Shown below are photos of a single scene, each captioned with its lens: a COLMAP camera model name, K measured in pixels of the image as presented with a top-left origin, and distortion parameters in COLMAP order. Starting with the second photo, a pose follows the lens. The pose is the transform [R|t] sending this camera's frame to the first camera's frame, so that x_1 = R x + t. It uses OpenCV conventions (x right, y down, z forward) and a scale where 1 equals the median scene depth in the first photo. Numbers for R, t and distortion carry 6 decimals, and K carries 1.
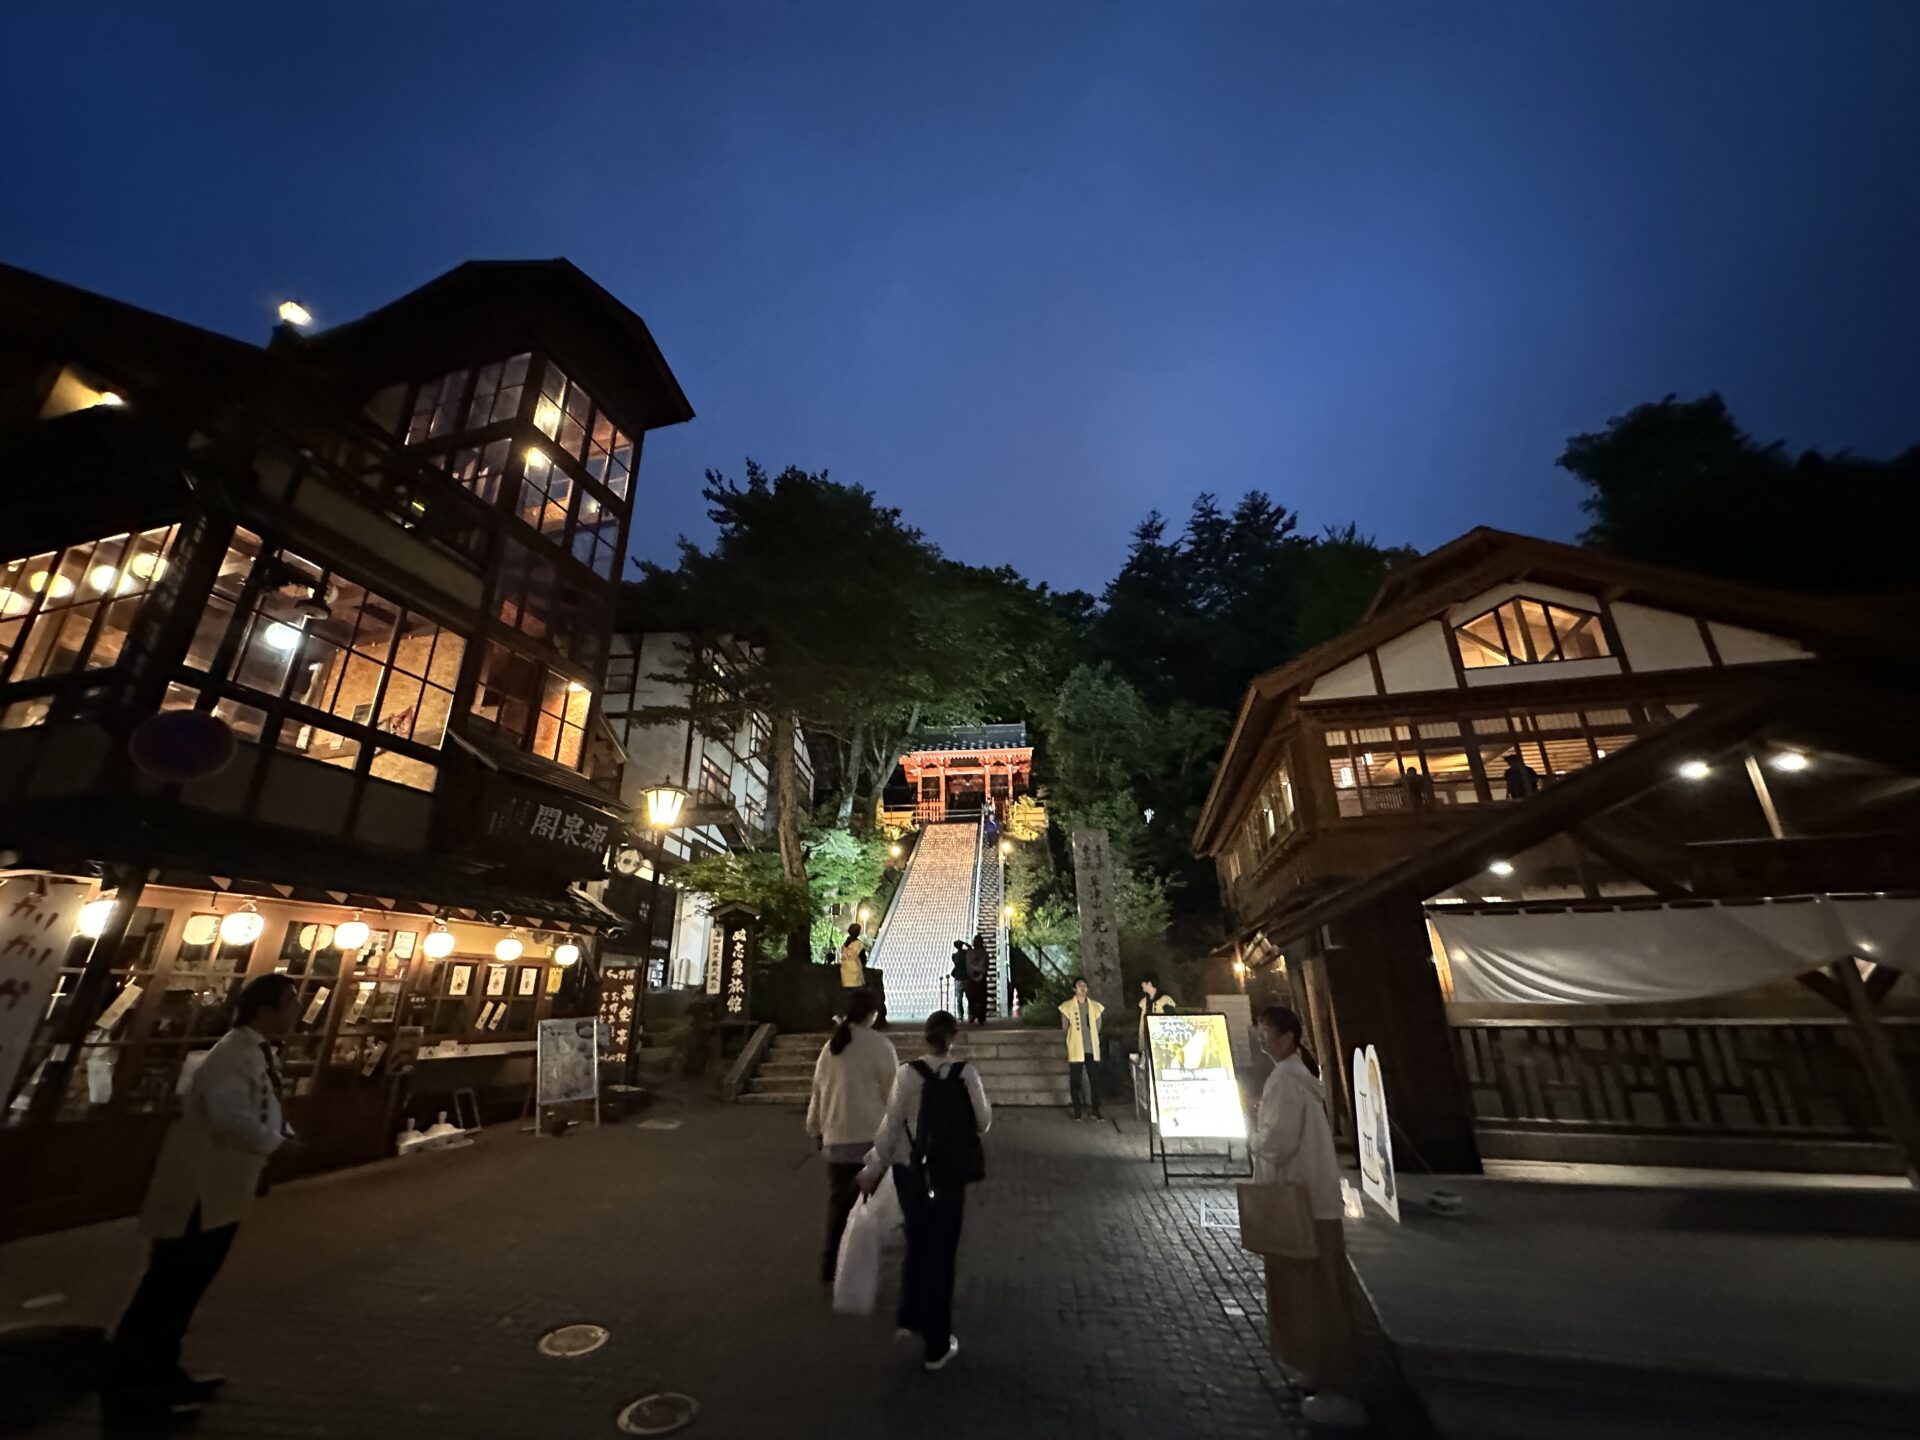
lens RADIAL K [[761.4, 0, 966.1], [0, 761.4, 714.4], [0, 0, 1]] dist [-0.007604, 0.003117]
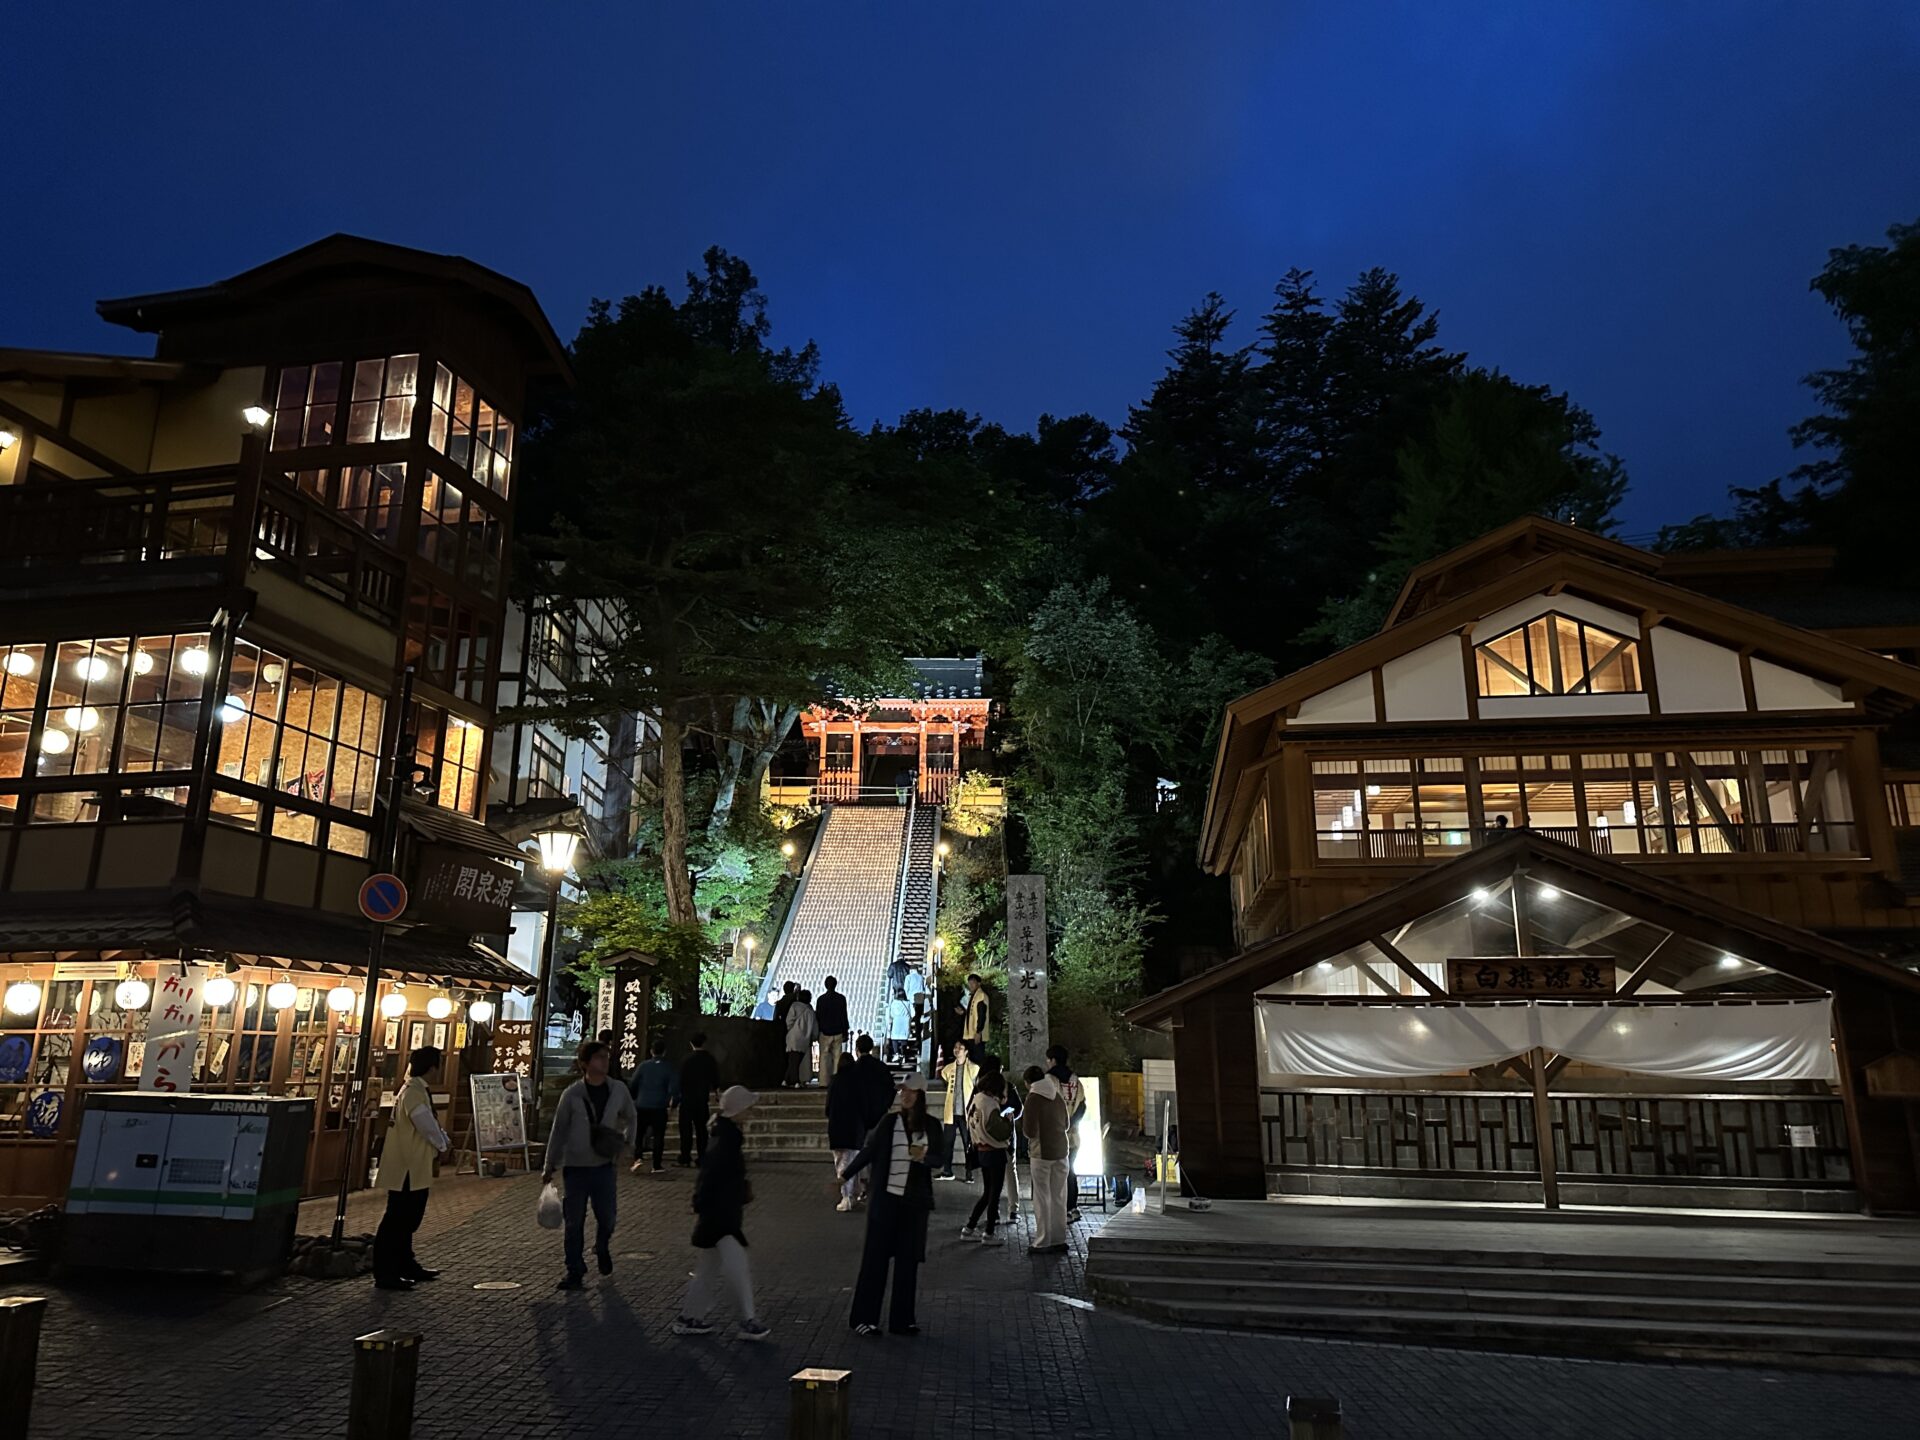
lens RADIAL K [[1332.5, 0, 978.1], [0, 1332.5, 703.4], [0, 0, 1]] dist [0.066274, -0.071671]
pose [[0.997261, 0.037656, 0.063658, 0.000375], [-0.043990, 0.993892, 0.101211, -0.177660], [-0.059457, -0.103735, 0.992826, -0.457293]]
